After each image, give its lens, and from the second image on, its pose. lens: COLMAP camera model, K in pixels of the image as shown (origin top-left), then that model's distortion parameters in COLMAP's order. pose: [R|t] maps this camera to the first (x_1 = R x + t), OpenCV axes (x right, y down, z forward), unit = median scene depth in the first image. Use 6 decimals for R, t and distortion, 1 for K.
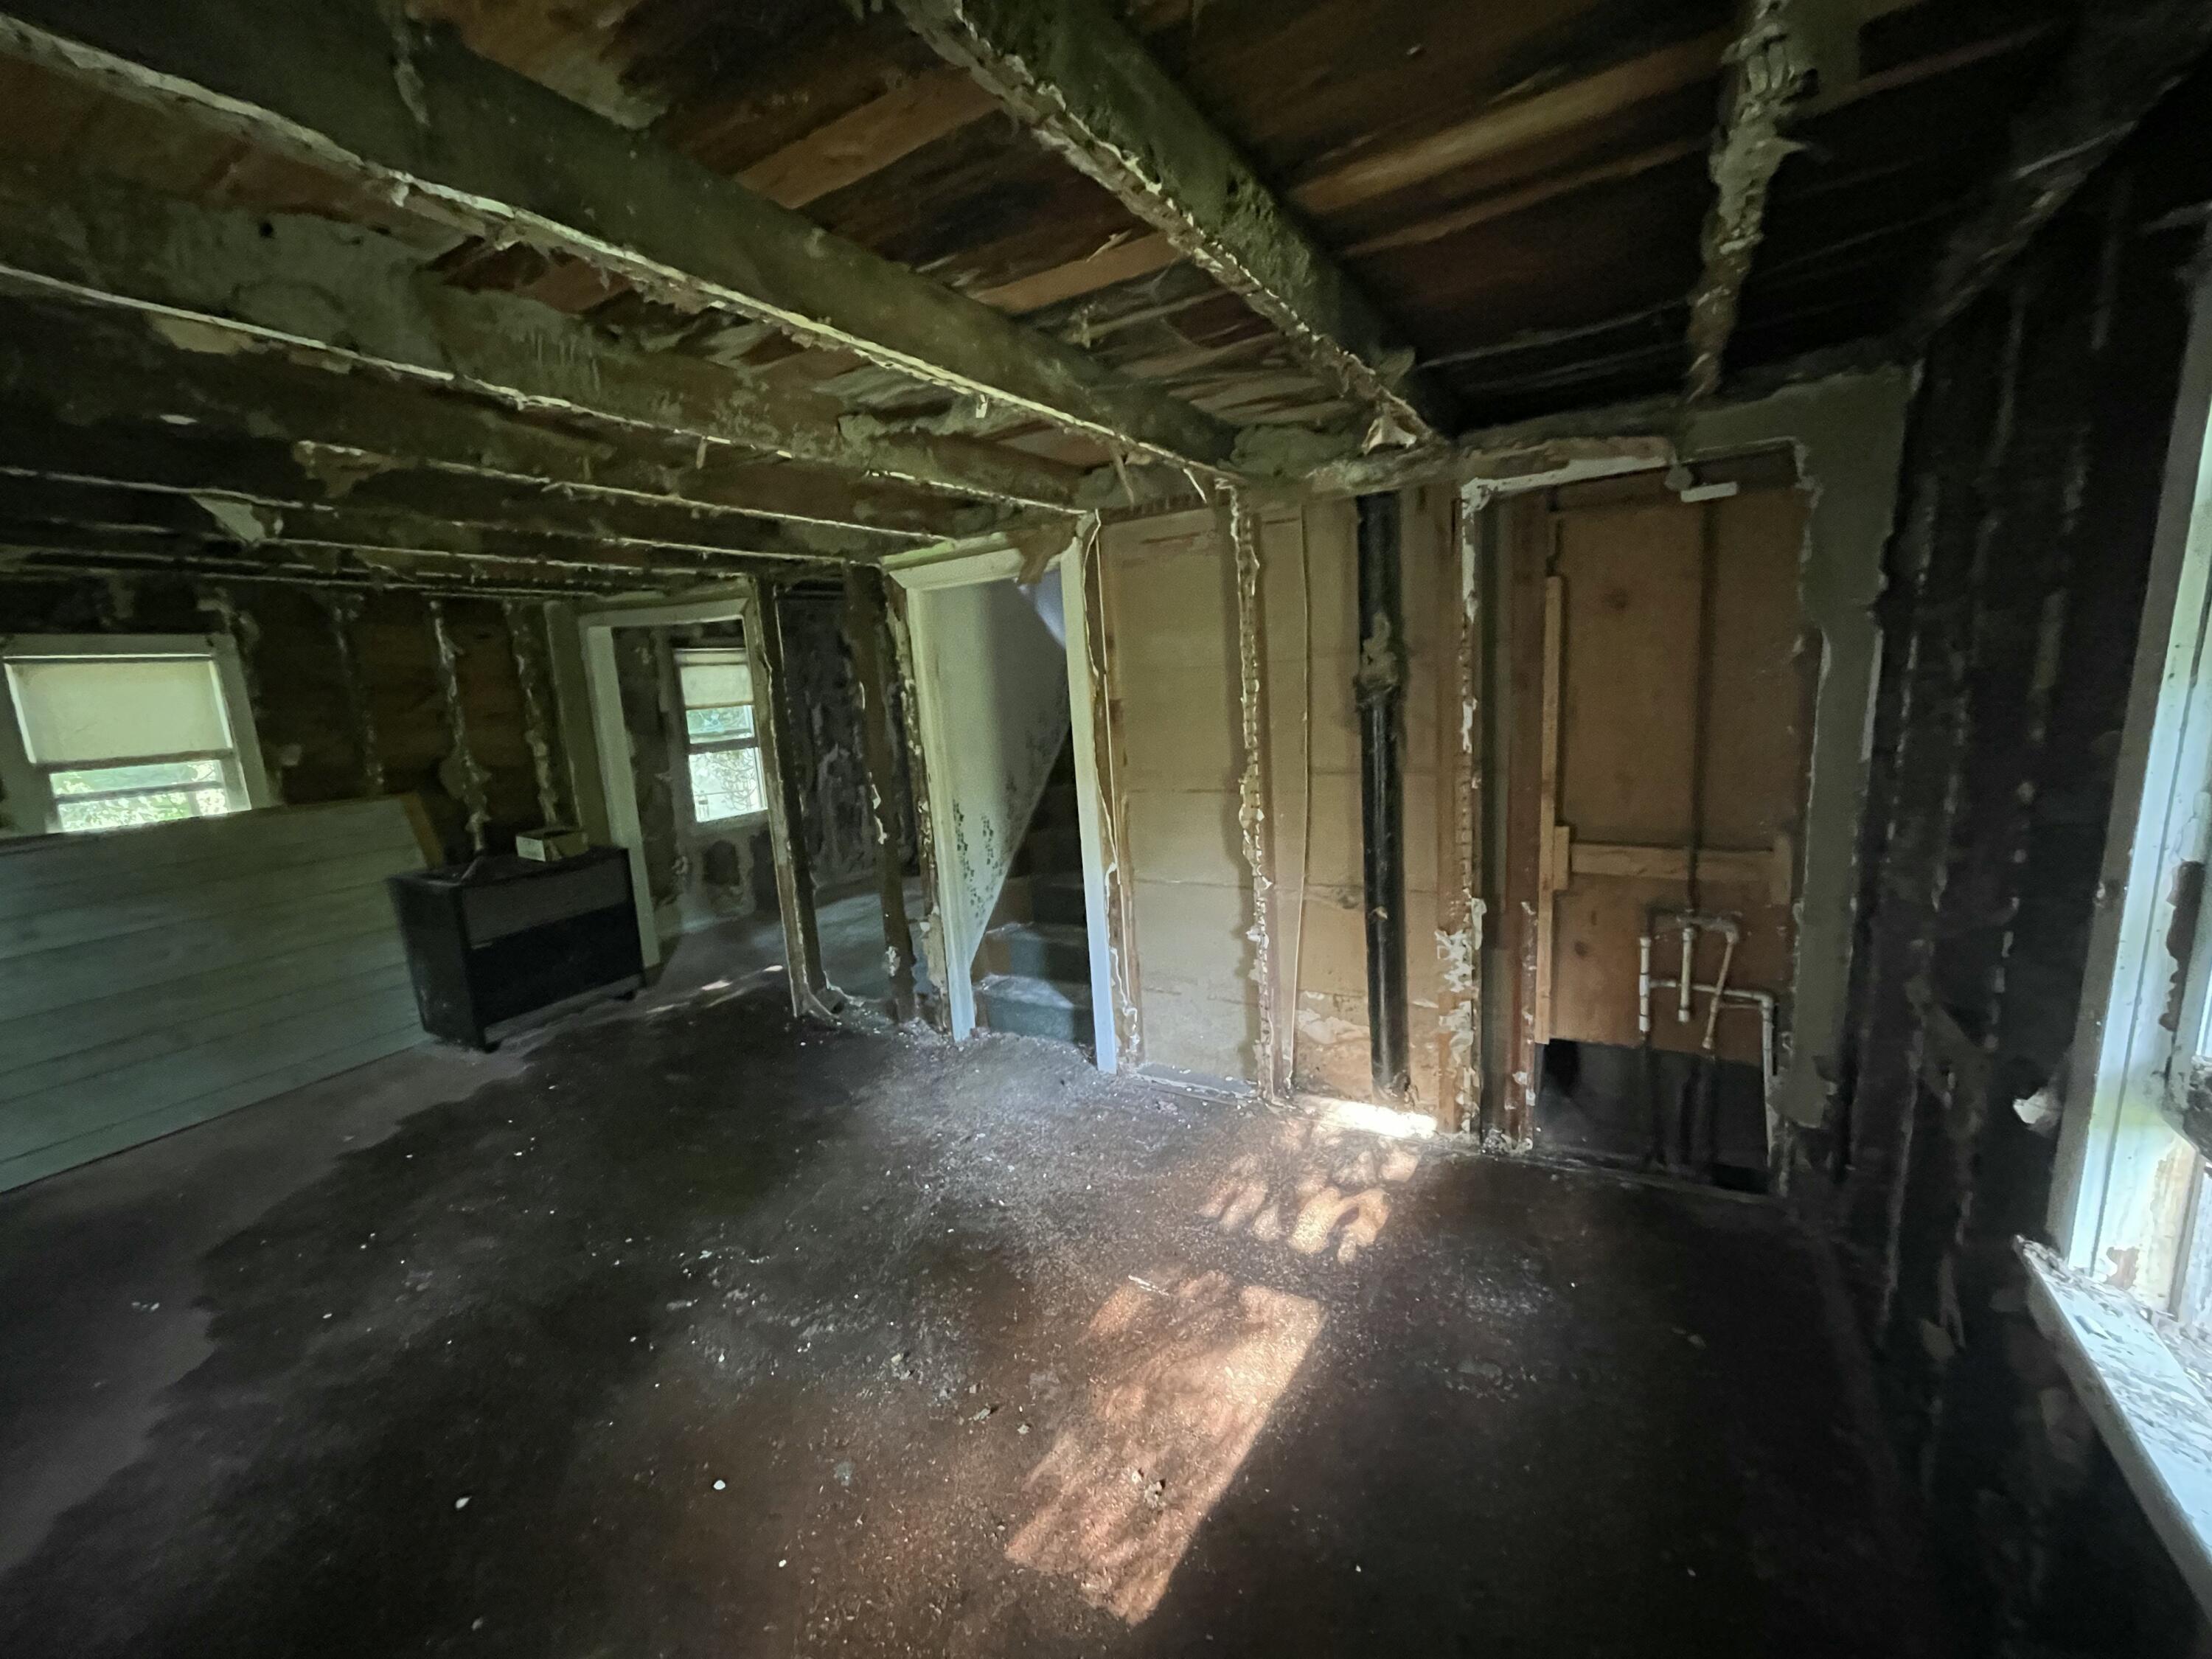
lens RADIAL K [[894.1, 0, 1088.7], [0, 894.1, 827.3], [0, 0, 1]] dist [0.000943, -0.000128]
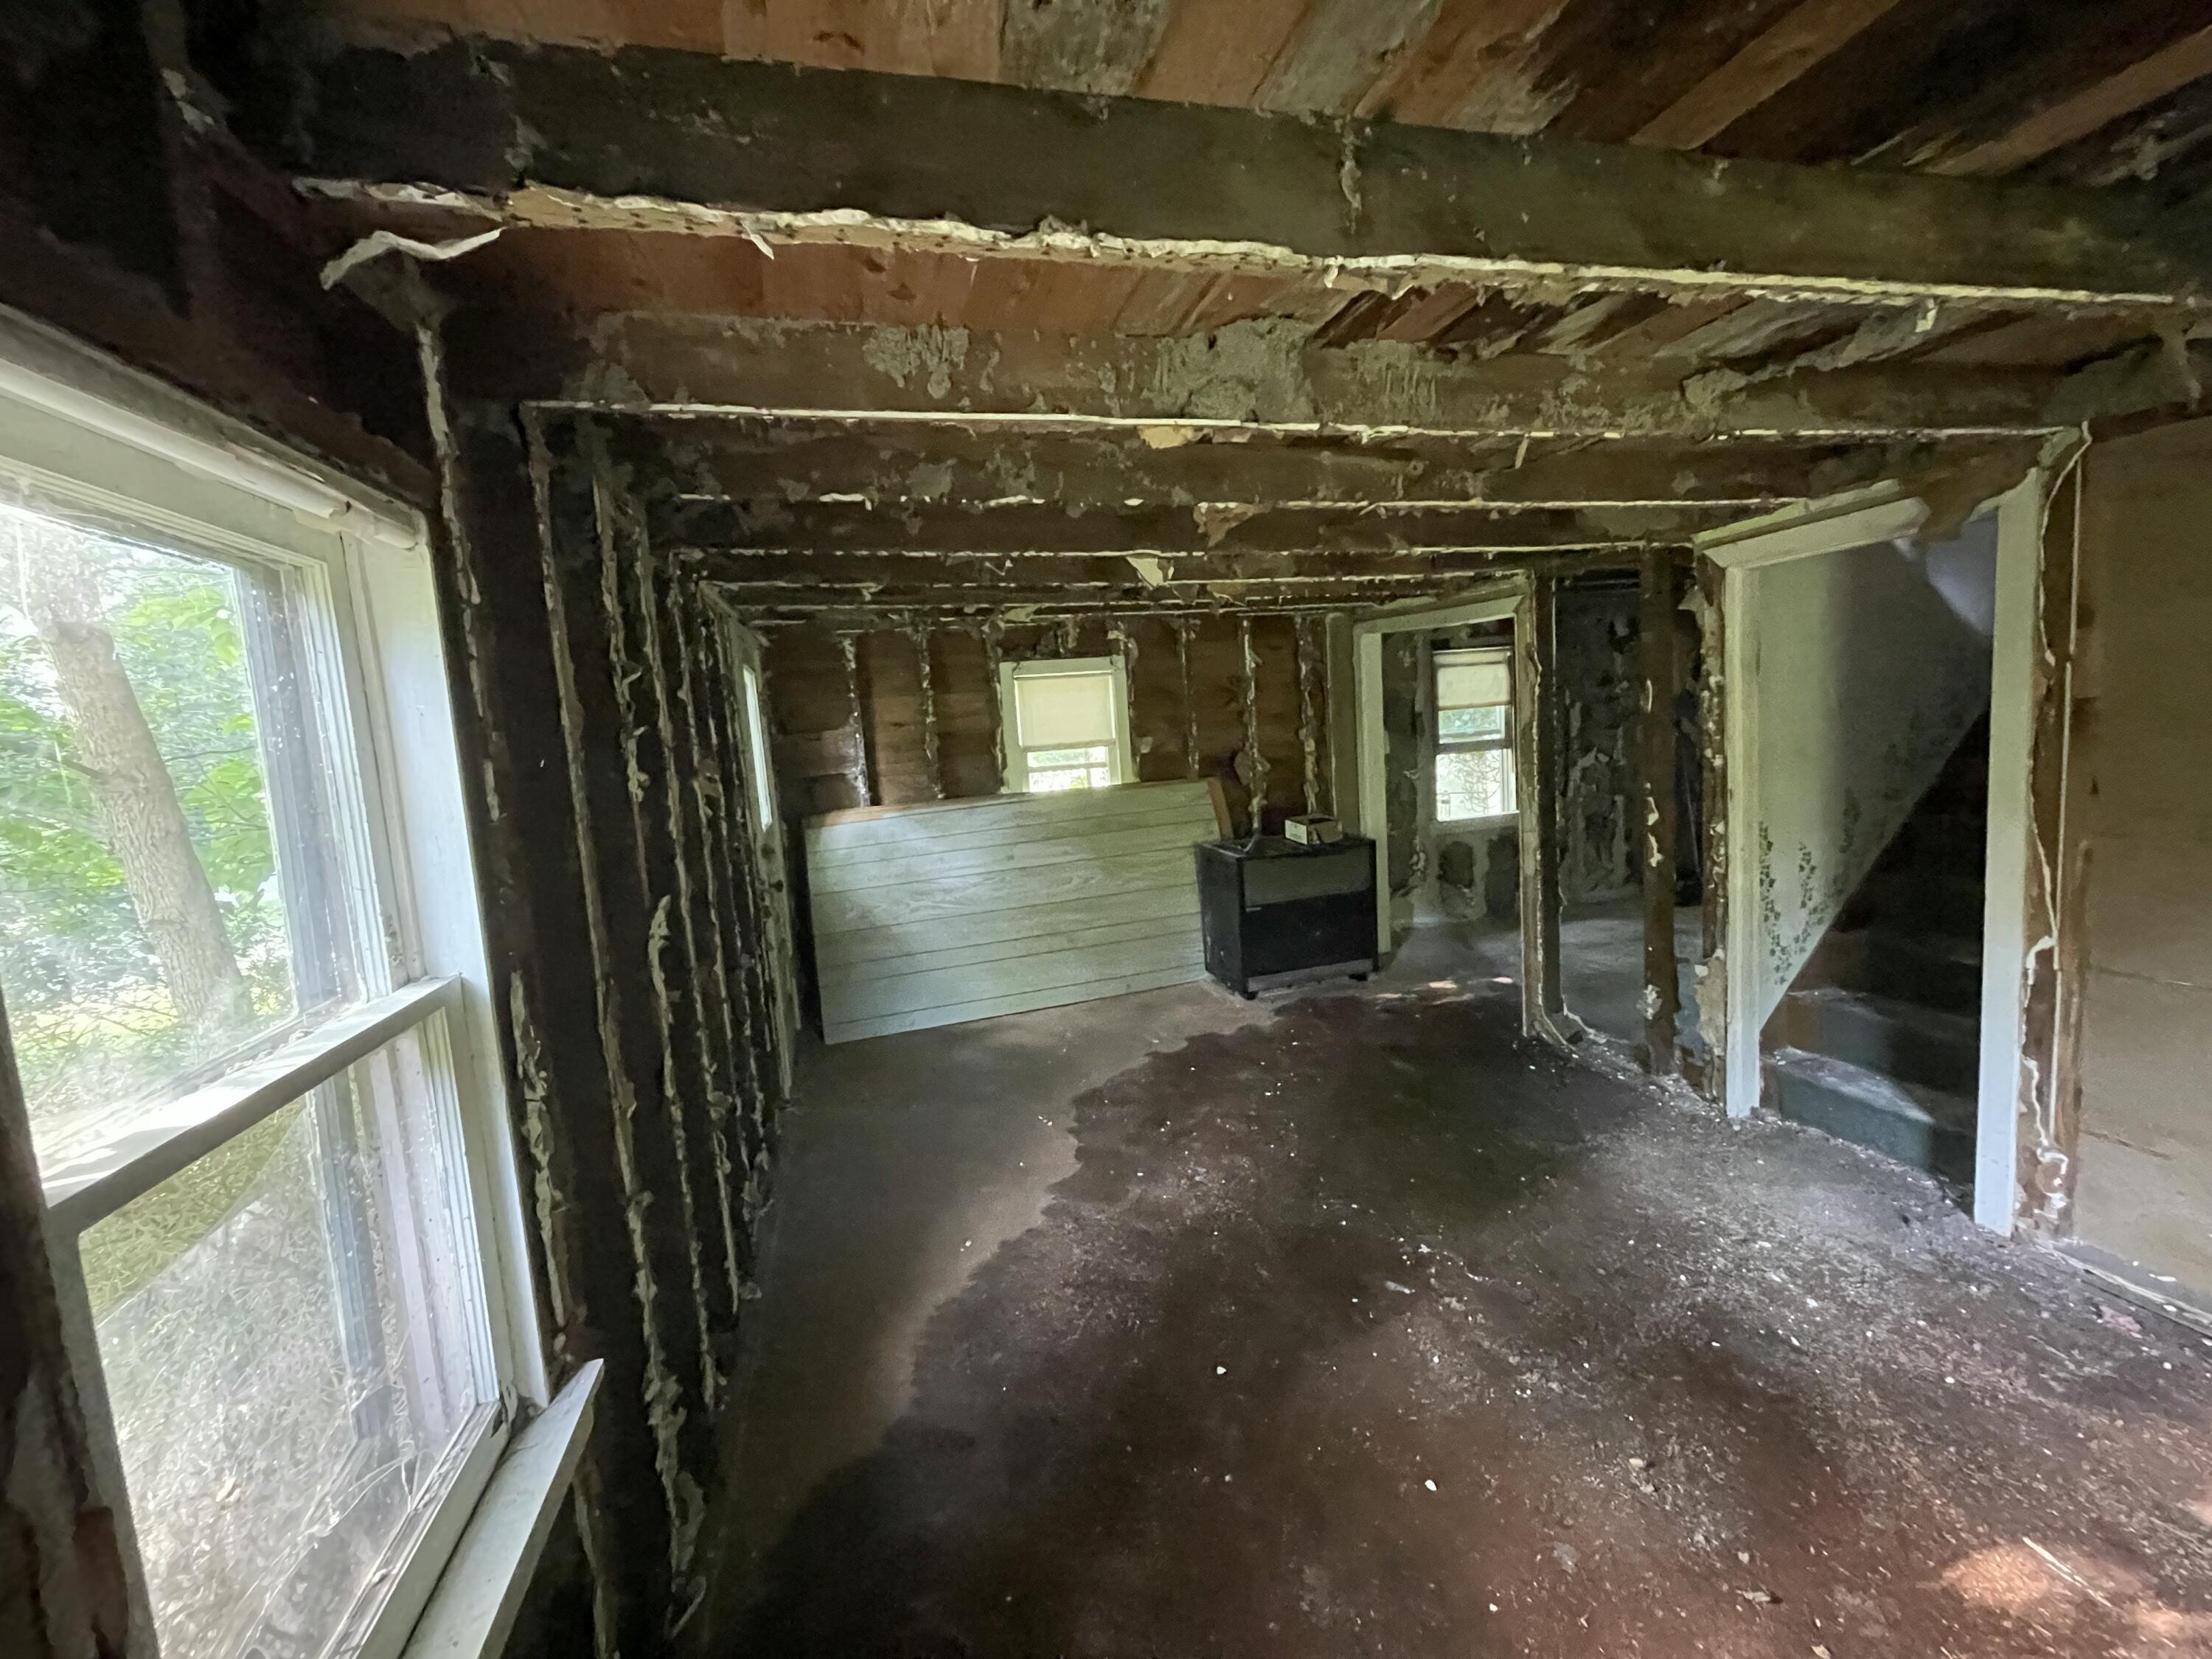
lens RADIAL K [[894.1, 0, 1088.7], [0, 894.1, 827.3], [0, 0, 1]] dist [0.000943, -0.000128]
pose [[0.715191, 0.093777, -0.692609, -0.030720], [-0.093090, 0.994910, 0.038582, -0.001725], [0.692702, 0.036882, 0.720280, -0.009333]]
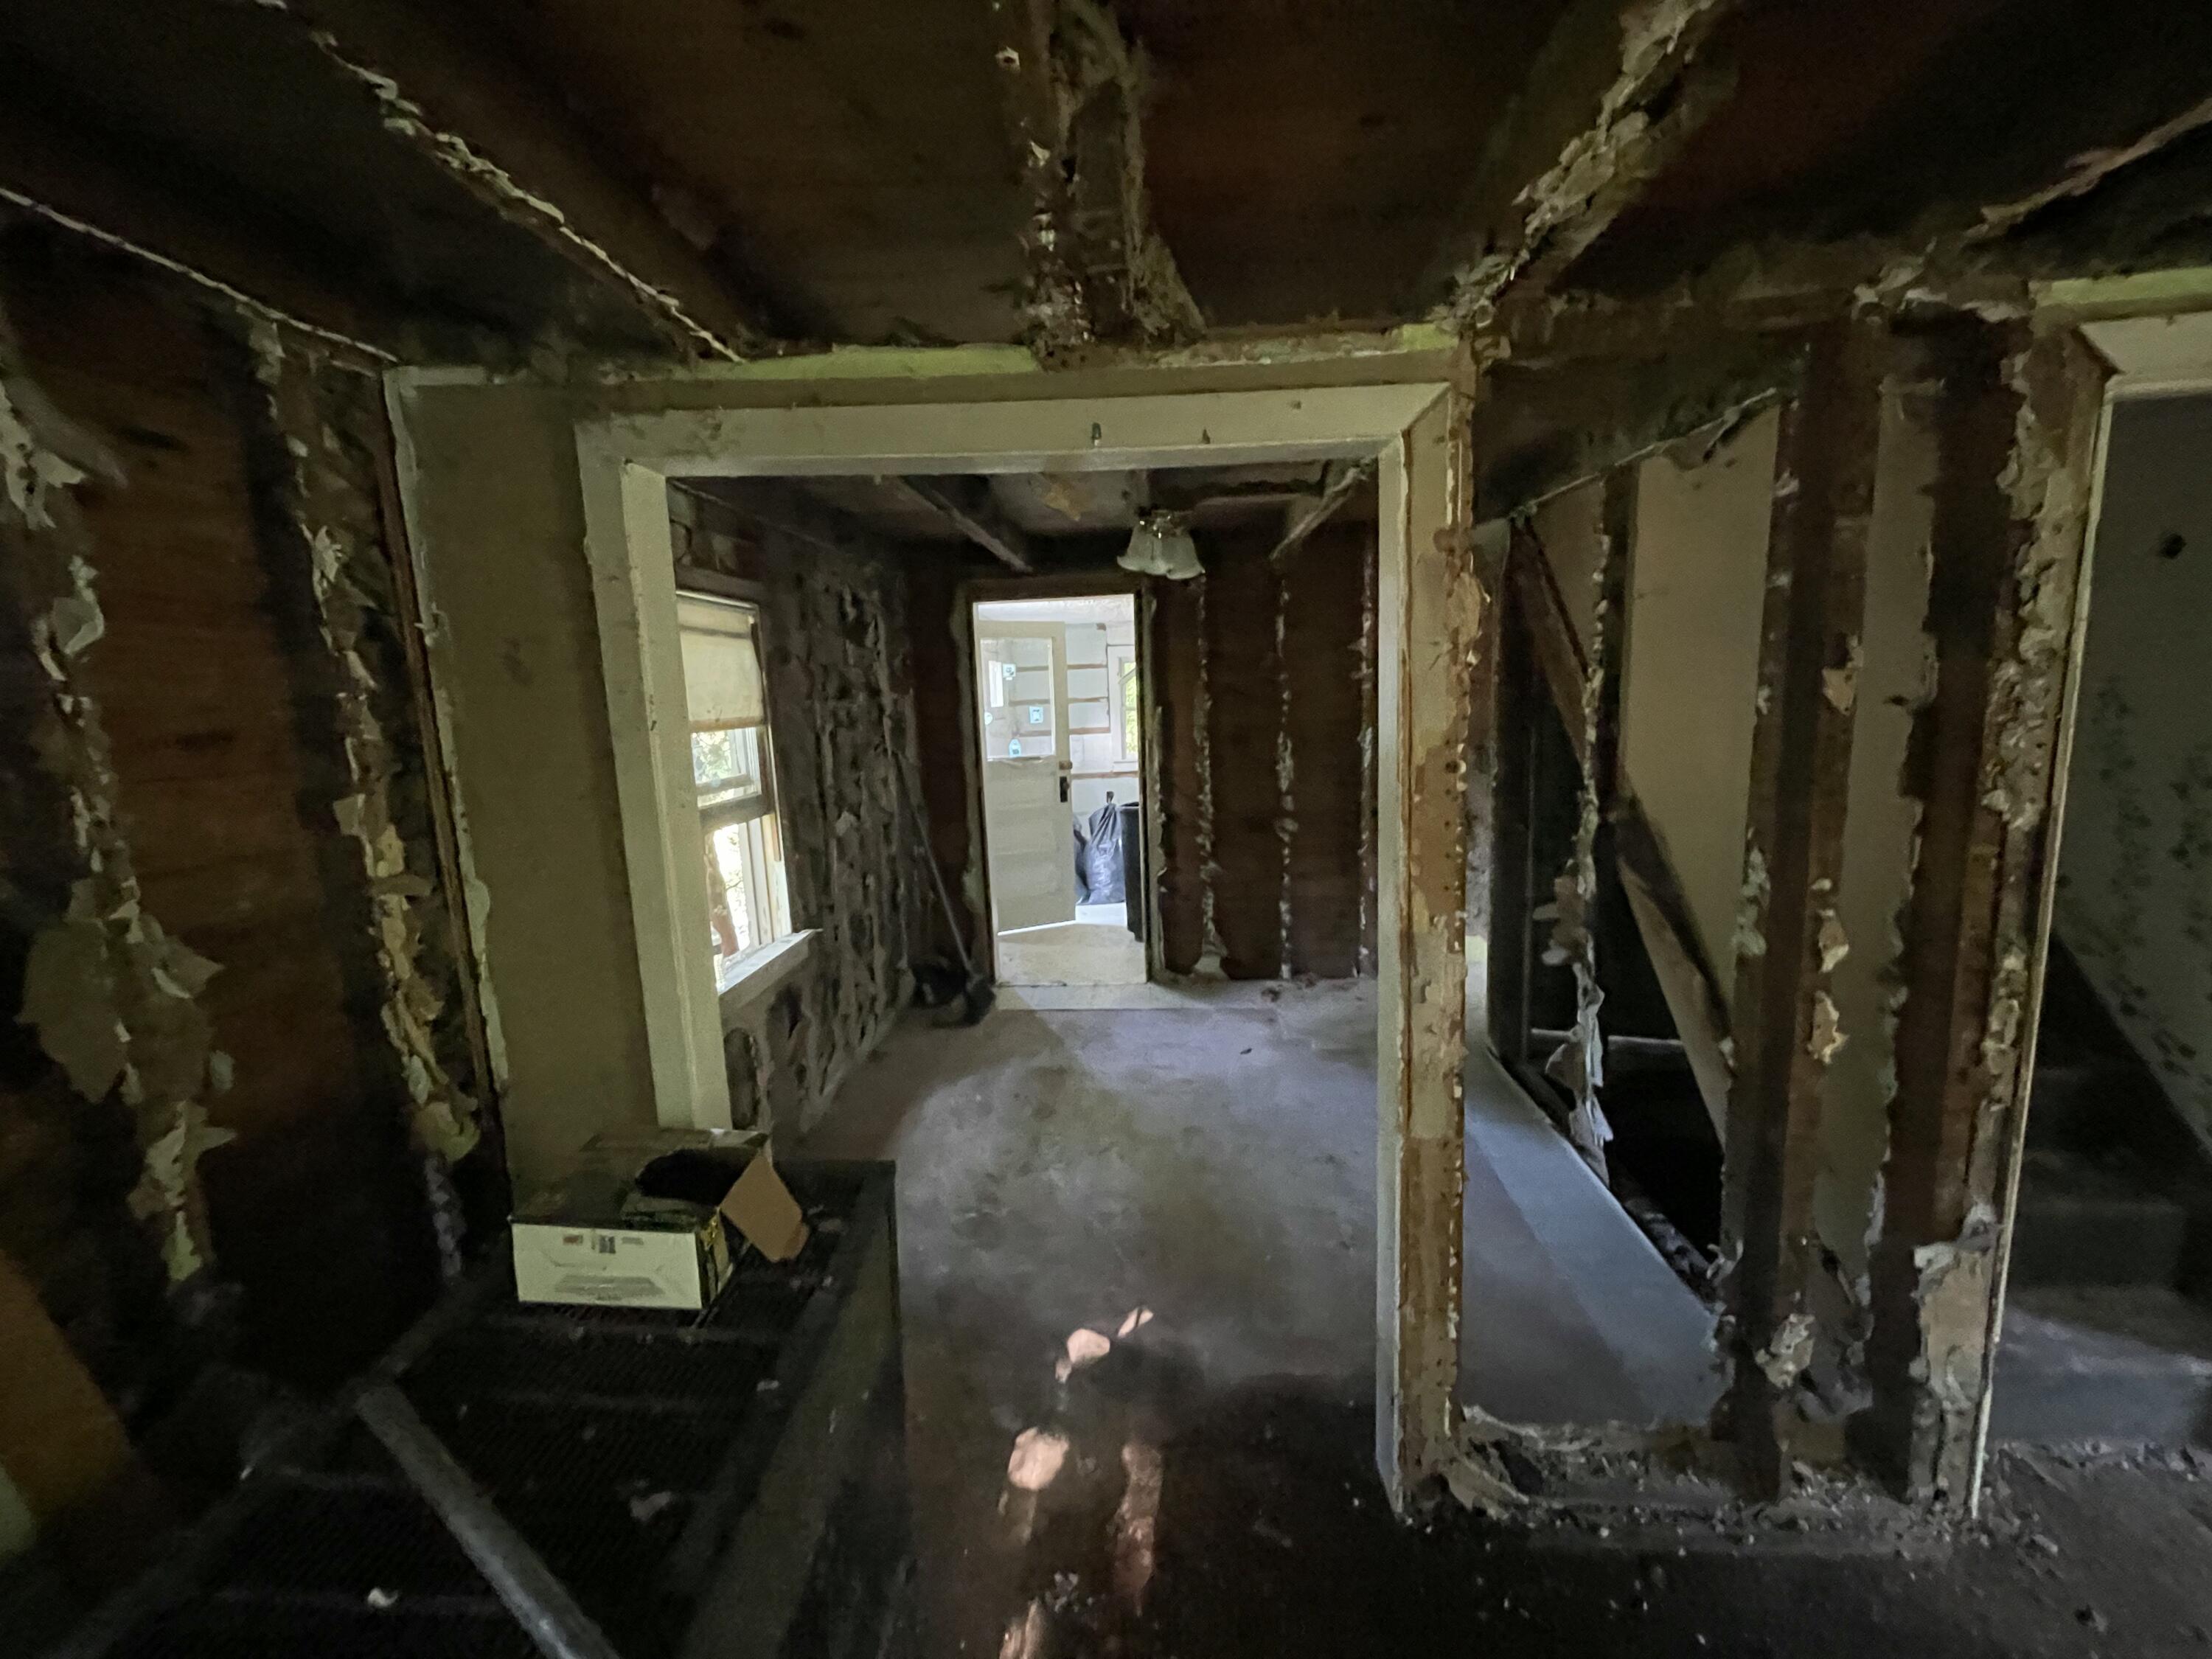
lens RADIAL K [[894.1, 0, 1088.7], [0, 894.1, 827.3], [0, 0, 1]] dist [0.000943, -0.000128]
pose [[0.893264, -0.042460, 0.447522, -0.853486], [0.064458, 0.997340, -0.034034, -0.112017], [-0.444887, 0.059248, 0.893625, 0.996490]]
